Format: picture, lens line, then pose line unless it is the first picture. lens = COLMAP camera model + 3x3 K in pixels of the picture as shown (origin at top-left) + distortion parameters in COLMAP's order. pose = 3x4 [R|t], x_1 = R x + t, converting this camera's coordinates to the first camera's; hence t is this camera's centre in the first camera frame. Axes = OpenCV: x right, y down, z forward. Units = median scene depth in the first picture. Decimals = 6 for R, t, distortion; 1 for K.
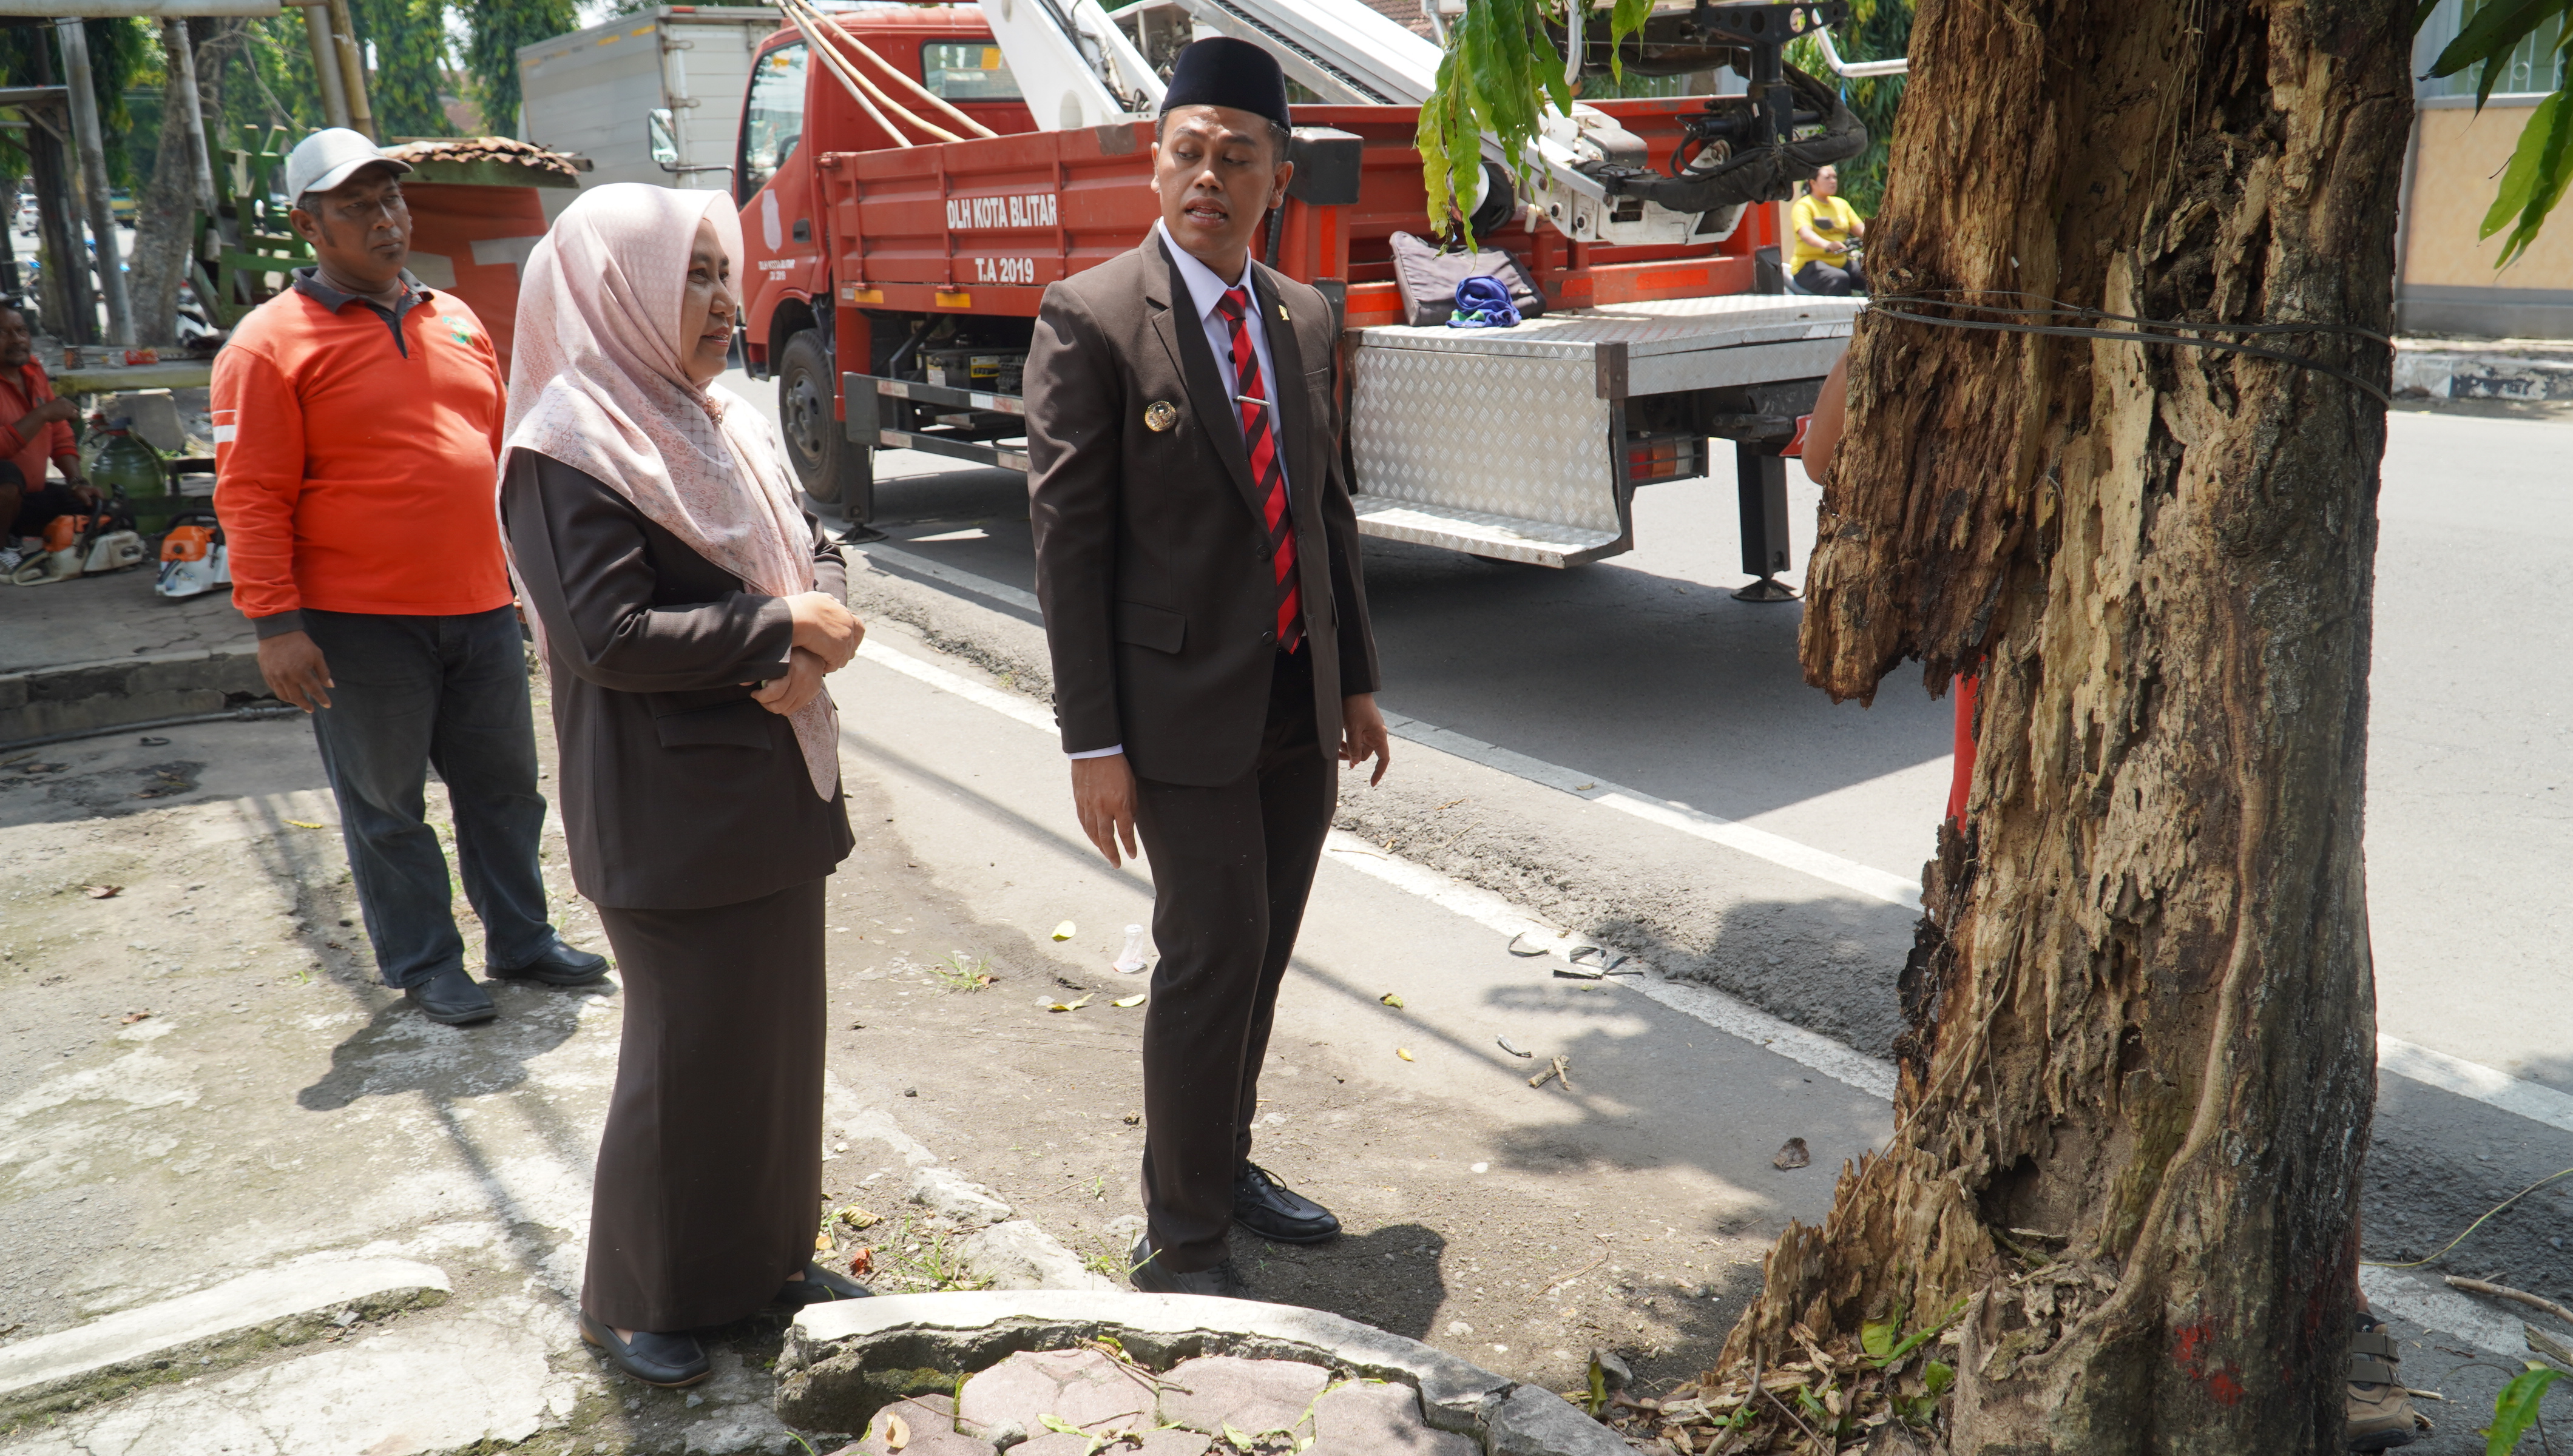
lens RADIAL K [[1945.2, 0, 1286.5], [0, 1945.2, 728.0], [0, 0, 1]] dist [-0.041379, -0.002272]
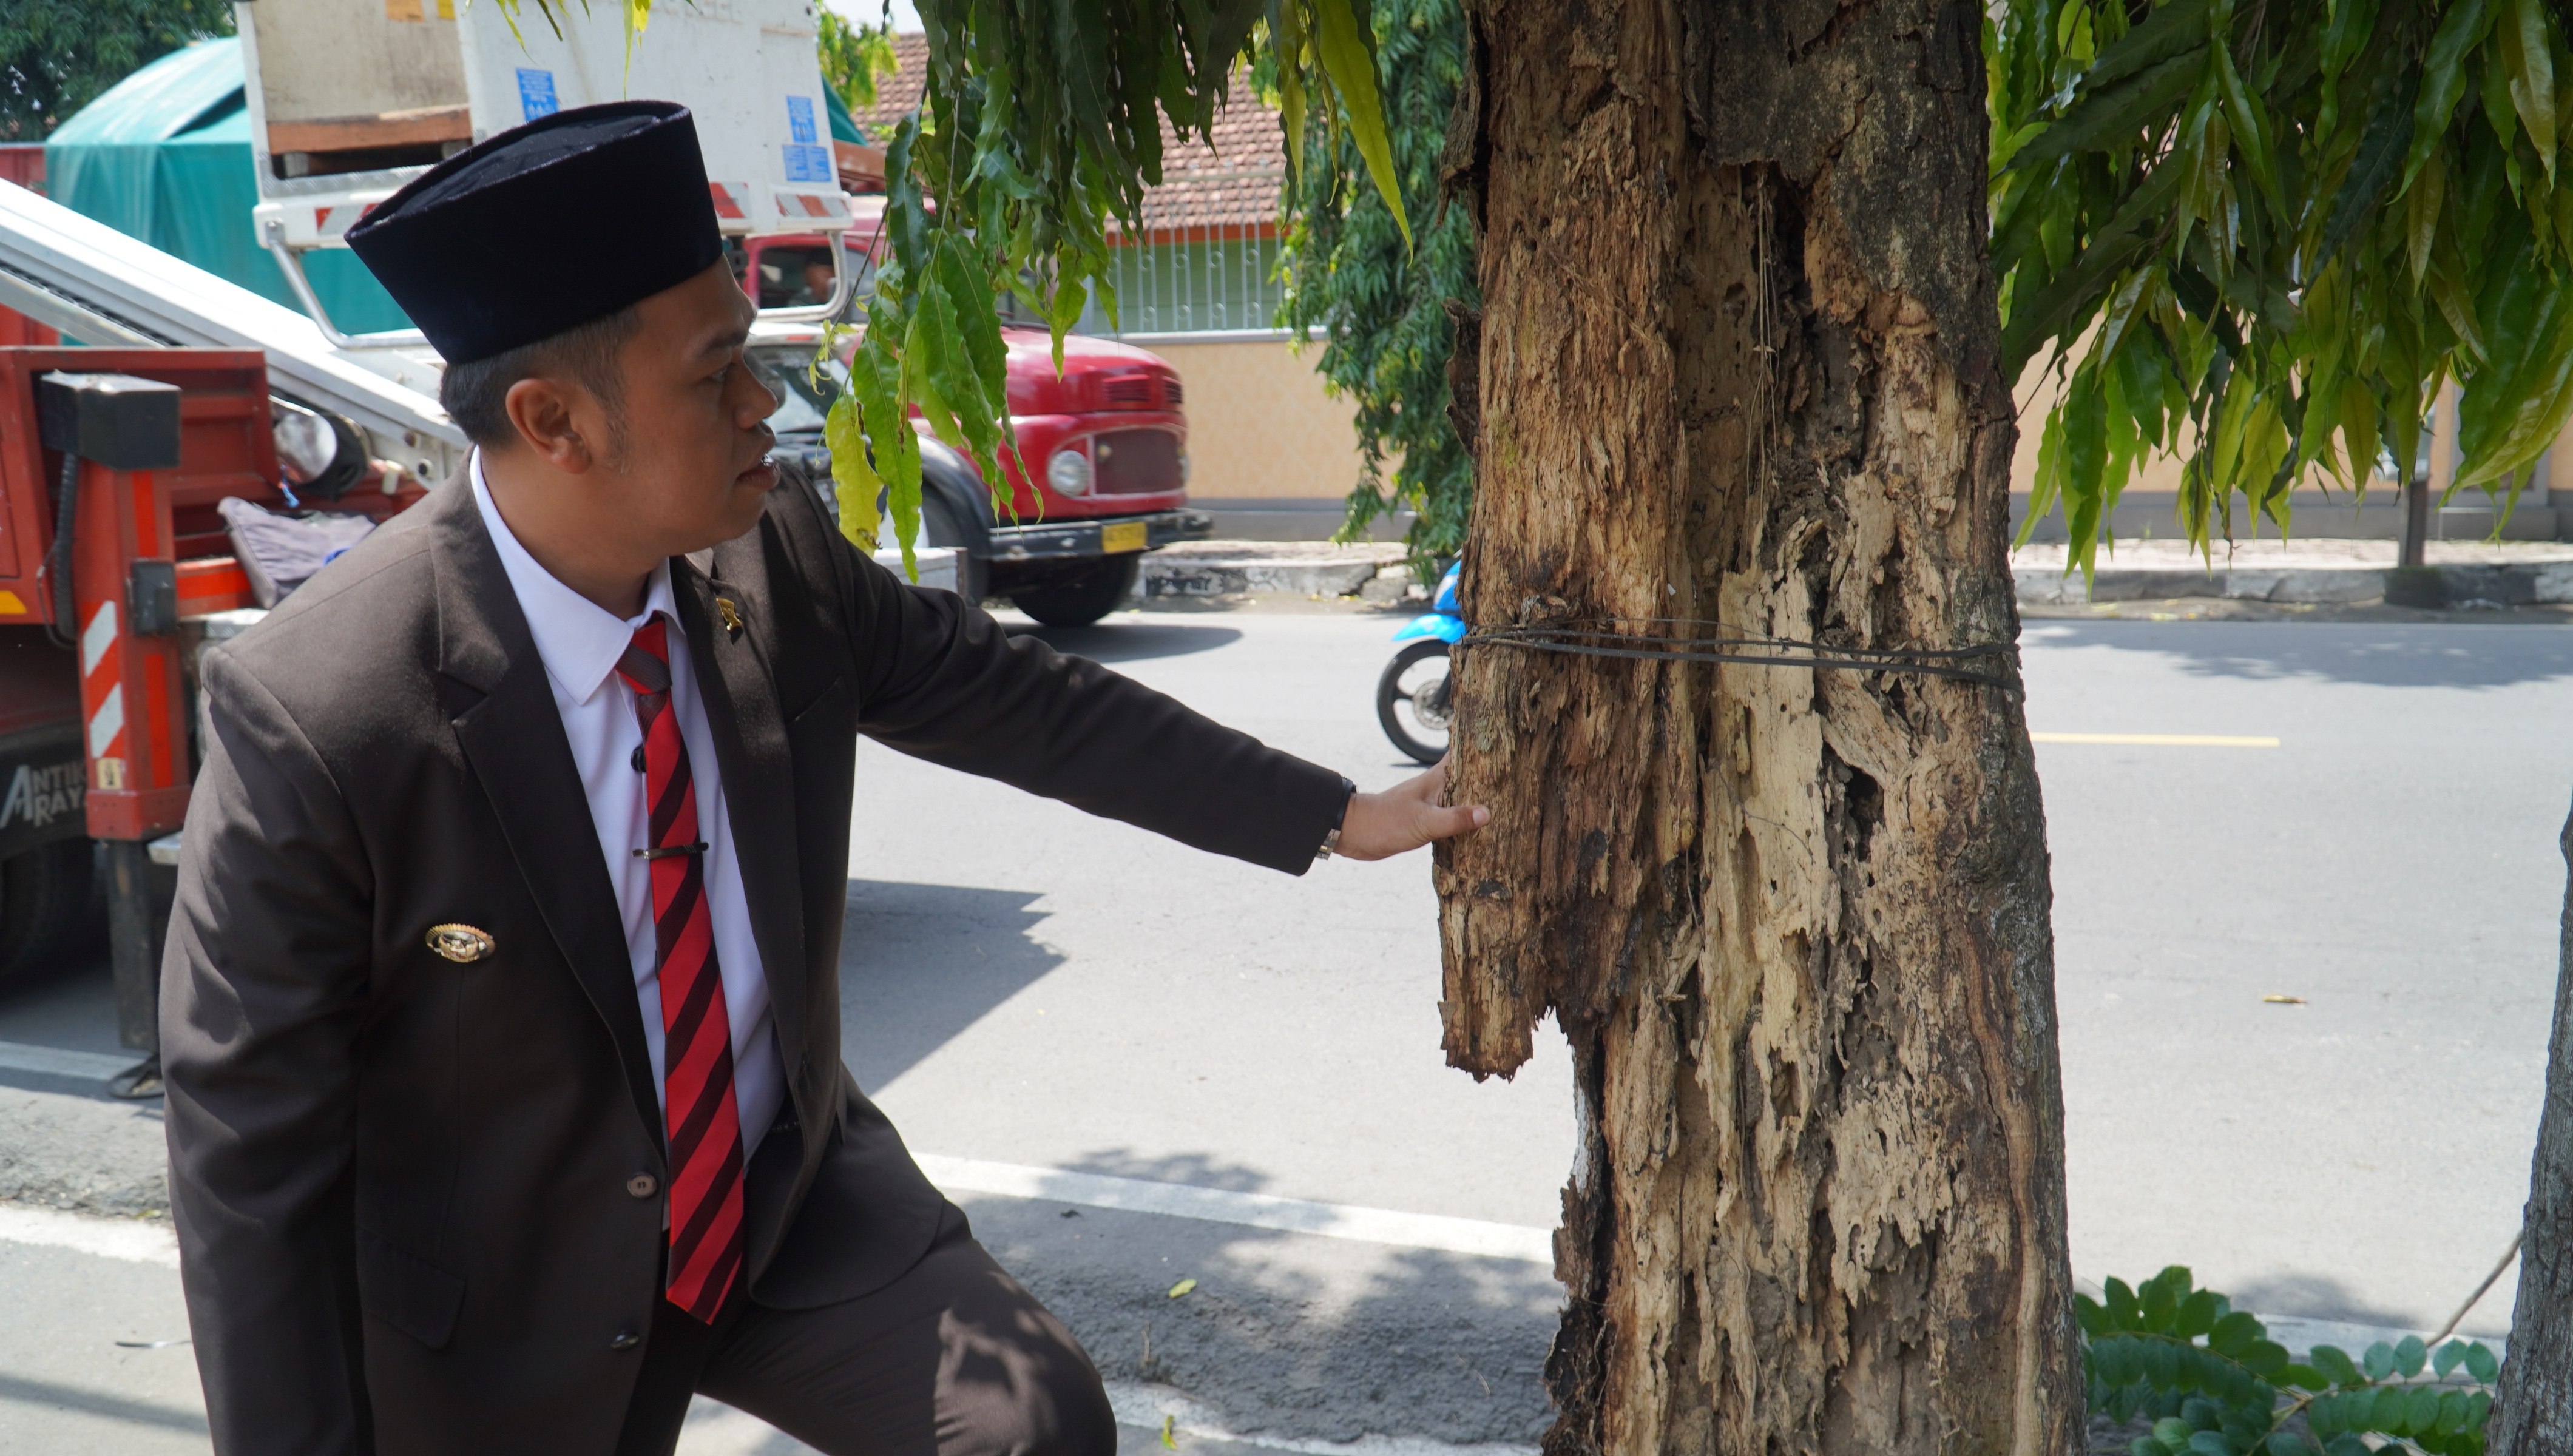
lens RADIAL K [[1953.6, 0, 1286.5], [0, 1953.6, 728.0], [0, 0, 1]] dist [-0.009129, -0.002357]
pose [[0.804012, -0.092805, 0.587325, -0.333825], [0.159768, 0.985139, -0.063048, -0.147216], [-0.572746, 0.144527, 0.806891, 0.357811]]
